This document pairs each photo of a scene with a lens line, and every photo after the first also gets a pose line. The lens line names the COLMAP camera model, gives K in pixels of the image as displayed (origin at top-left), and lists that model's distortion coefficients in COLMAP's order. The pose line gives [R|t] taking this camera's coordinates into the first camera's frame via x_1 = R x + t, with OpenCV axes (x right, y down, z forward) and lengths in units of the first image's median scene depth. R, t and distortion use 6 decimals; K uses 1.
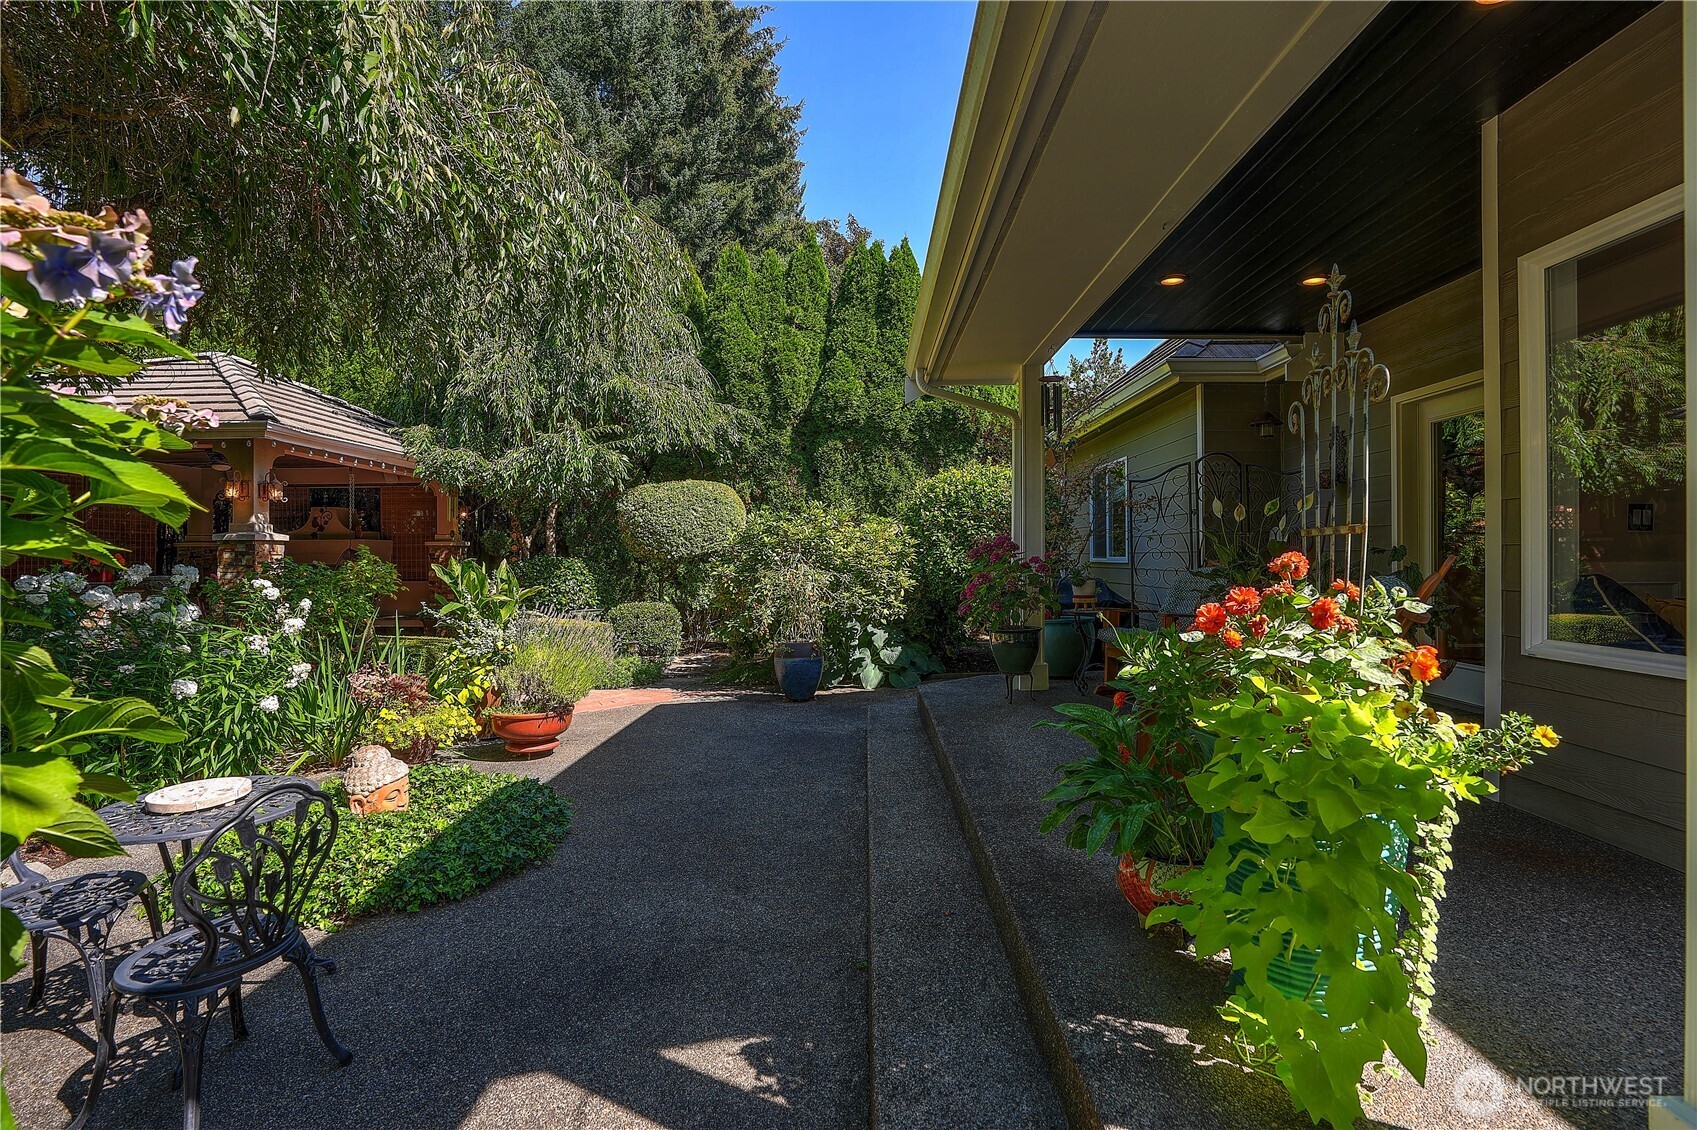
lens RADIAL K [[786.0, 0, 855.7], [0, 786.0, 559.0], [0, 0, 1]] dist [-0.038864, 0.010100]
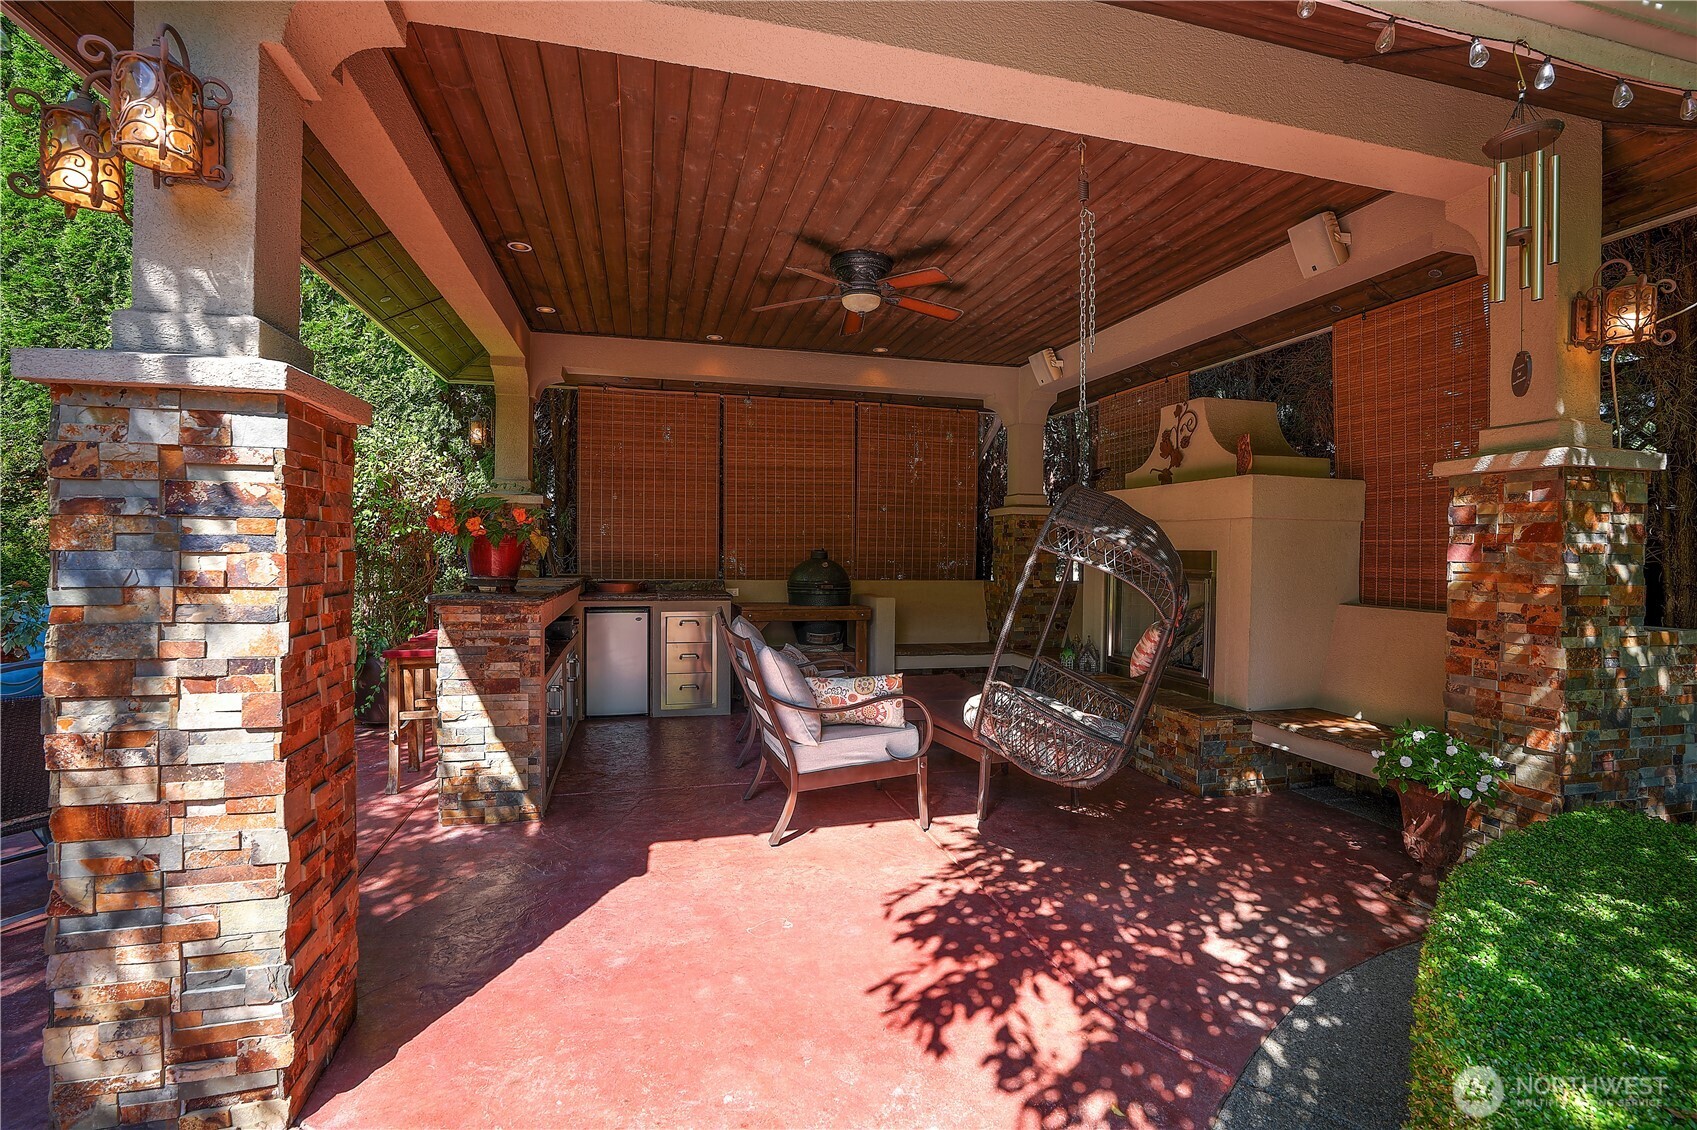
lens RADIAL K [[786.0, 0, 855.6], [0, 786.0, 553.5], [0, 0, 1]] dist [-0.038864, 0.010100]
pose [[0.269317, 0.011892, -0.962978, -0.418514], [-0.014326, 0.999863, 0.008341, 0.009585], [0.962945, 0.011549, 0.269450, 0.870618]]
